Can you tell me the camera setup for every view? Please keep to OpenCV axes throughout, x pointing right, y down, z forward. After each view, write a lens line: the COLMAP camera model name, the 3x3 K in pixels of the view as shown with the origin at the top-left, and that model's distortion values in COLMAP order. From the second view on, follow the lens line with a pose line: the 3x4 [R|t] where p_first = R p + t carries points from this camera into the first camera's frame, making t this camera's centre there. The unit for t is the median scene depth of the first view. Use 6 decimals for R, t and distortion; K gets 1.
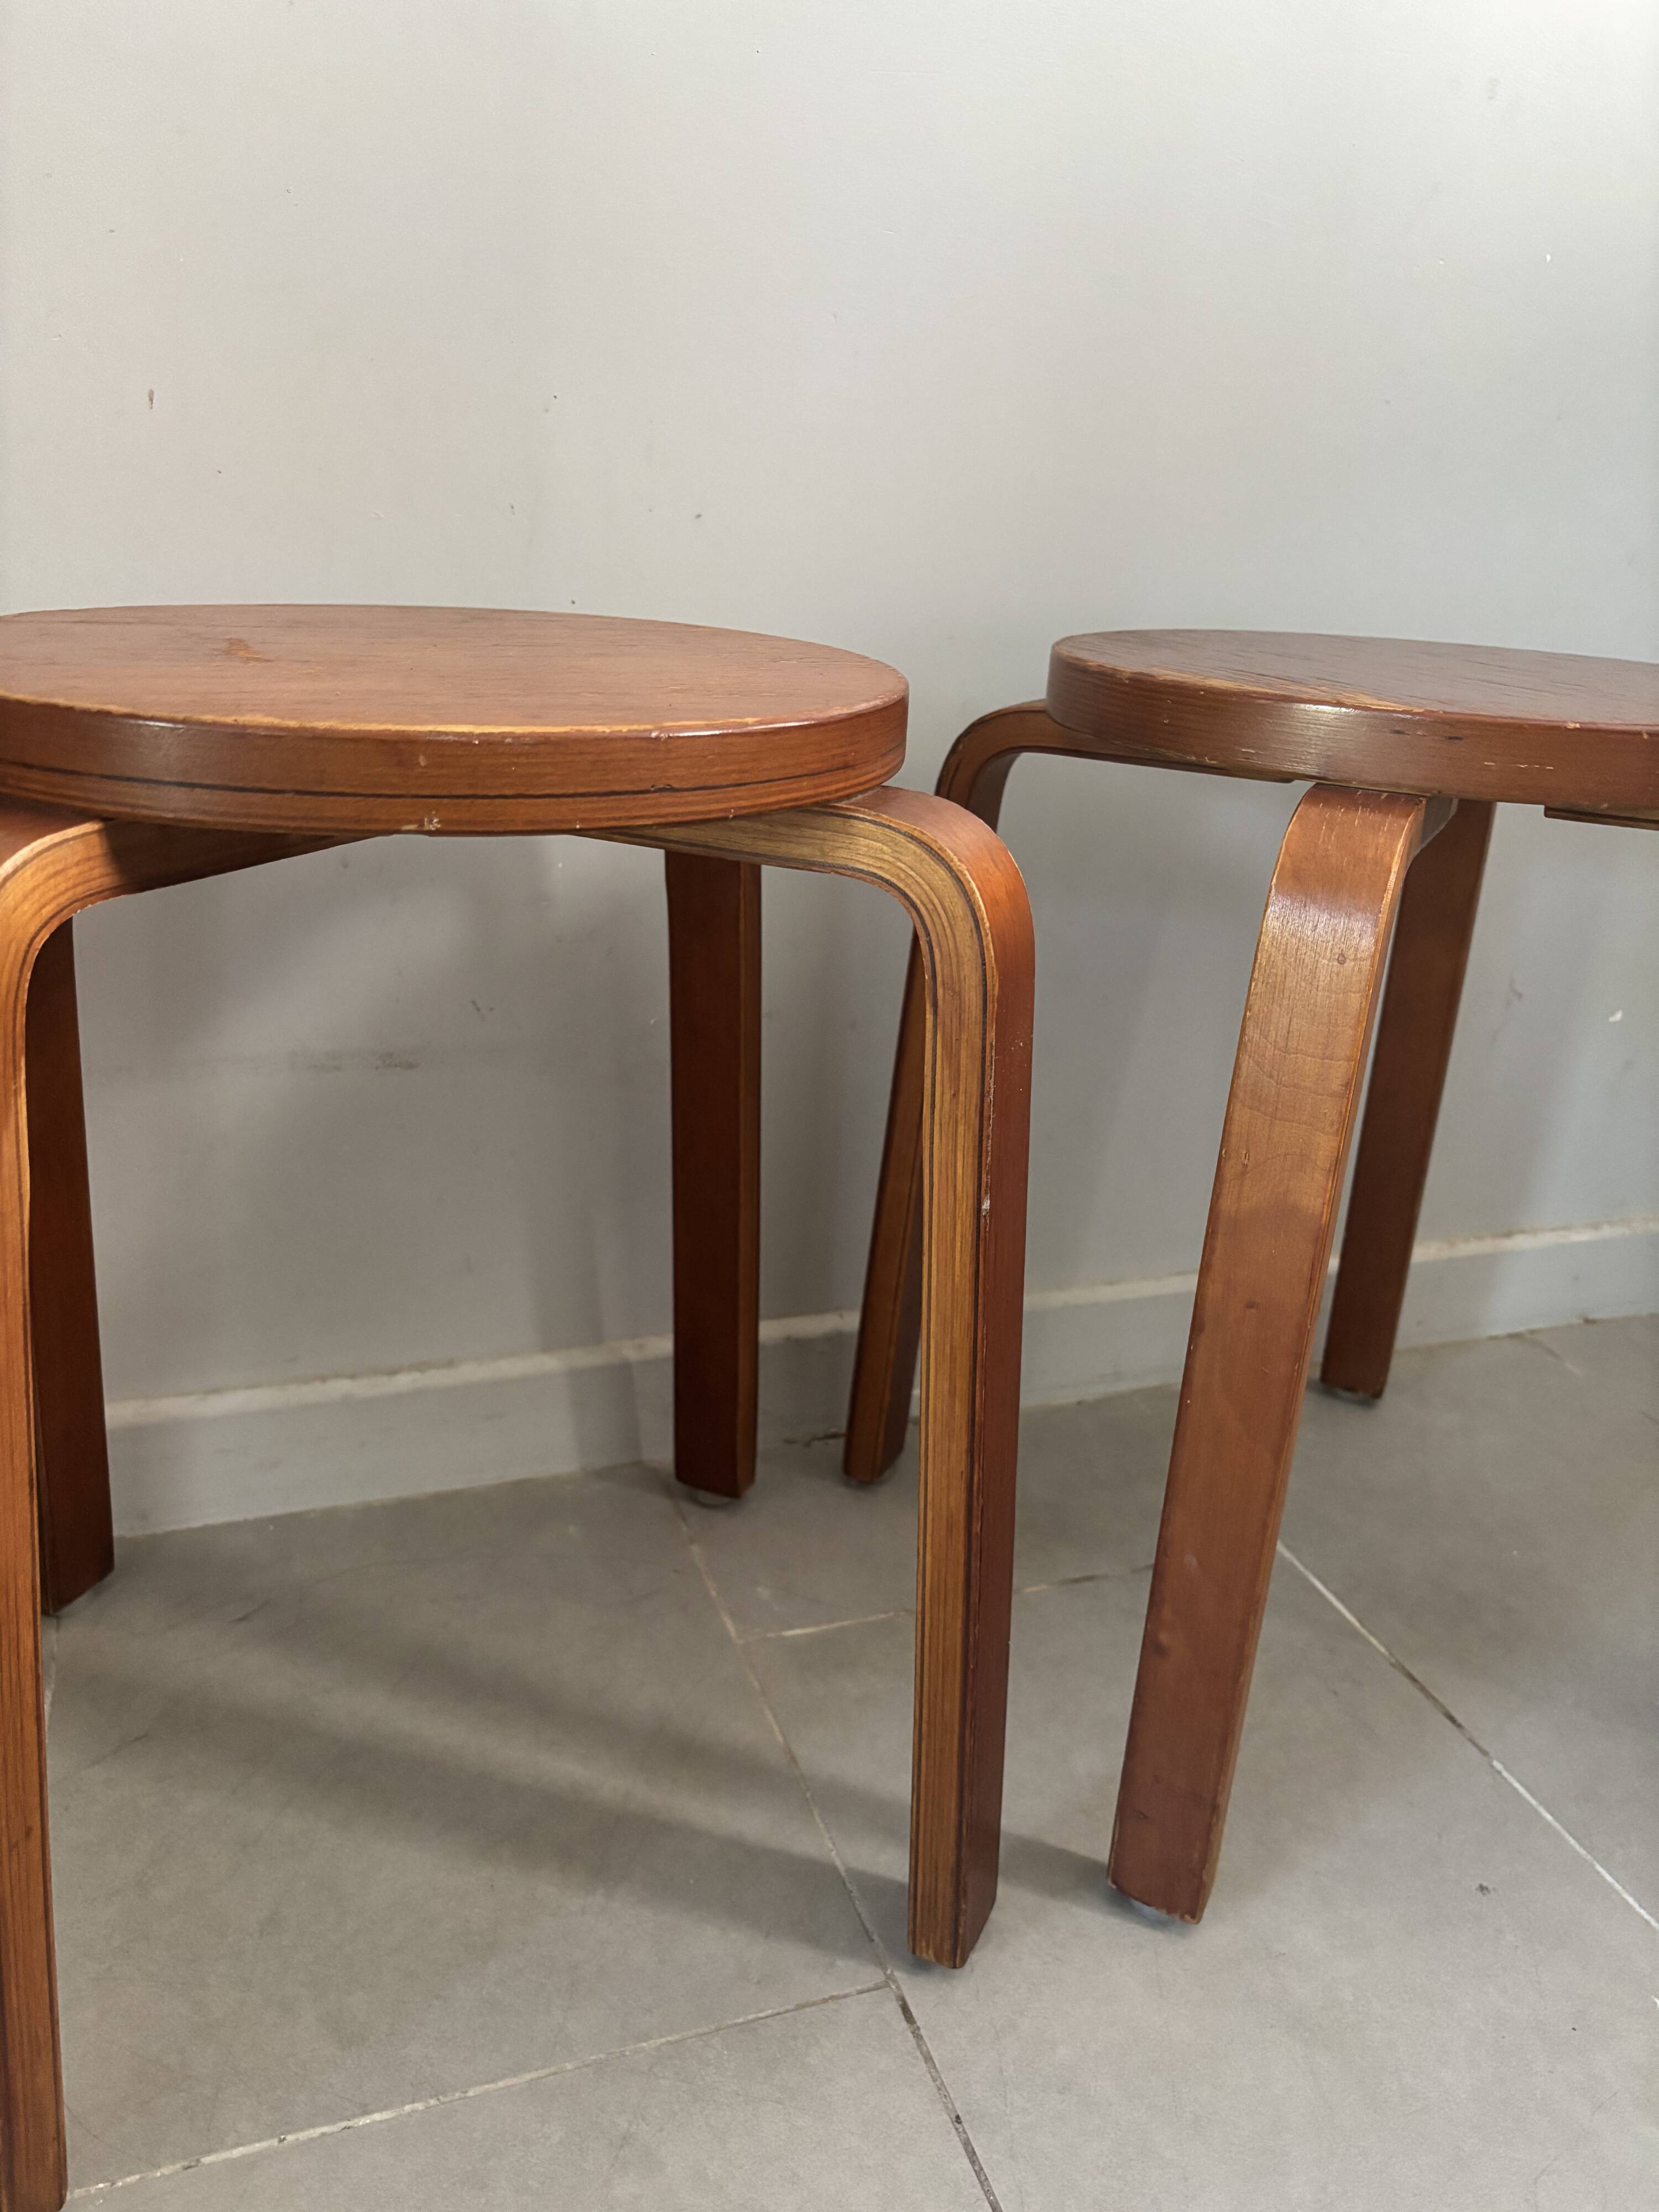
lens RADIAL K [[1676.3, 0, 828.3], [0, 1676.3, 1122.5], [0, 0, 1]] dist [0.005215, 0.002017]
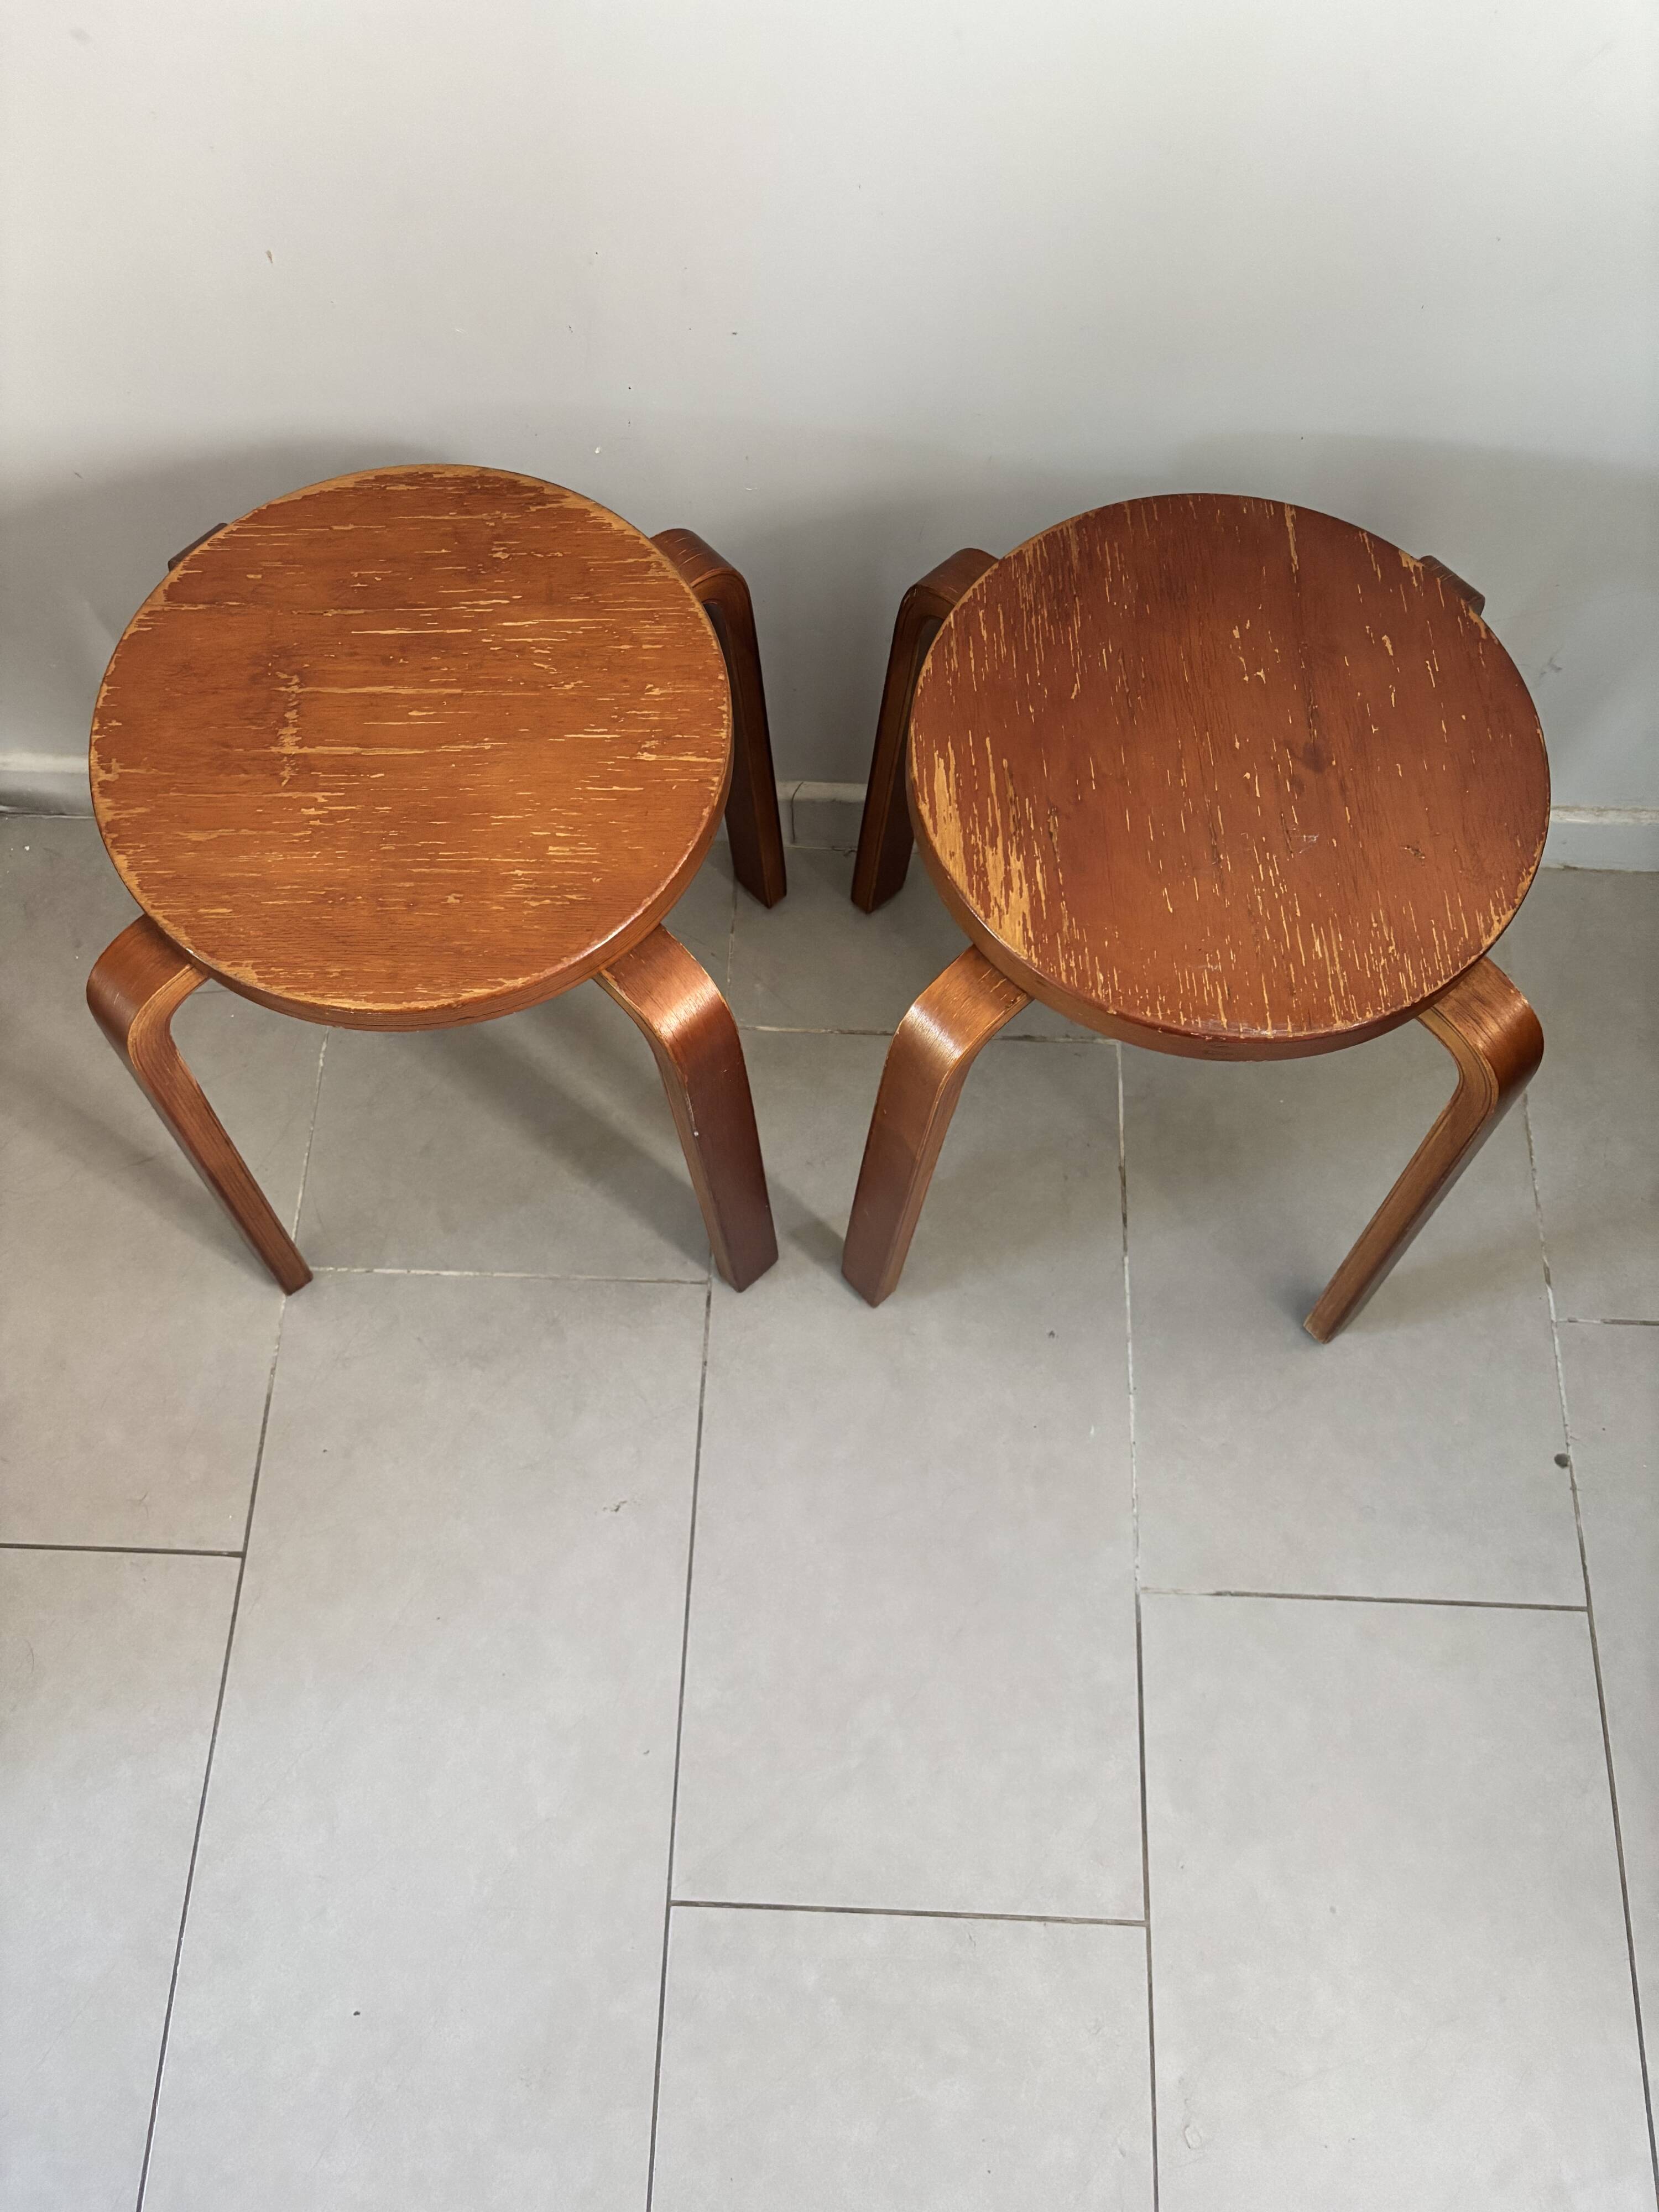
lens RADIAL K [[1659.9, 0, 821.3], [0, 1659.9, 1093.5], [0, 0, 1]] dist [0.006563, 0.006682]
pose [[0.929386, 0.324400, -0.176085, 0.326128], [-0.096614, 0.674222, 0.732182, -0.805808], [0.356240, -0.663468, 0.657954, -0.050830]]
